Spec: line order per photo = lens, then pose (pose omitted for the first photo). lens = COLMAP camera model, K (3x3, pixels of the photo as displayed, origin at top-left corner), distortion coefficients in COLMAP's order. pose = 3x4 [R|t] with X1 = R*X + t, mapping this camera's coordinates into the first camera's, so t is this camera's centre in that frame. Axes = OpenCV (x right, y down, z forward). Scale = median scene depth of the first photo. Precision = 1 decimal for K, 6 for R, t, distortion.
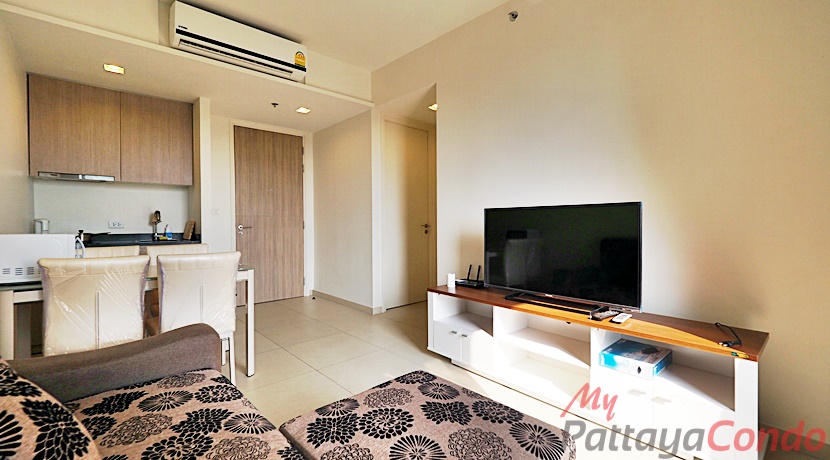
lens RADIAL K [[346.2, 0, 401.3], [0, 346.2, 223.5], [0, 0, 1]] dist [-0.001091, -0.000102]
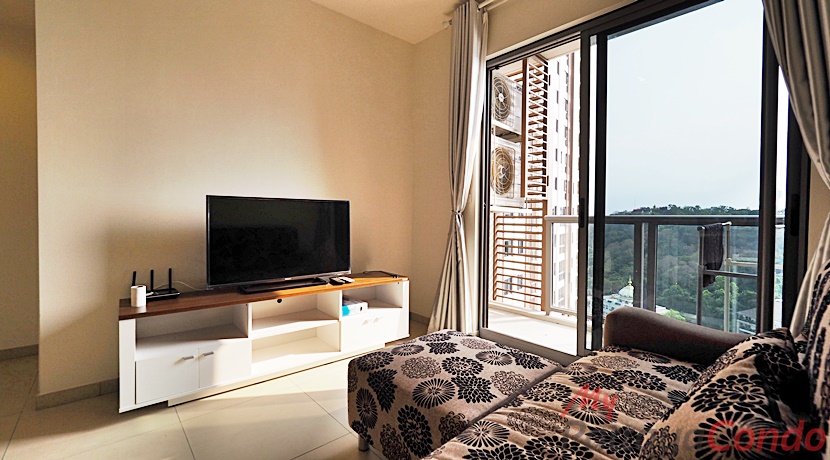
lens RADIAL K [[346.2, 0, 401.3], [0, 346.2, 223.5], [0, 0, 1]] dist [-0.001091, -0.000102]
pose [[0.016984, -0.009251, 0.999813, -0.875806], [-0.007663, 0.999927, 0.009382, 0.021587], [-0.999826, -0.007821, 0.016912, 0.794513]]
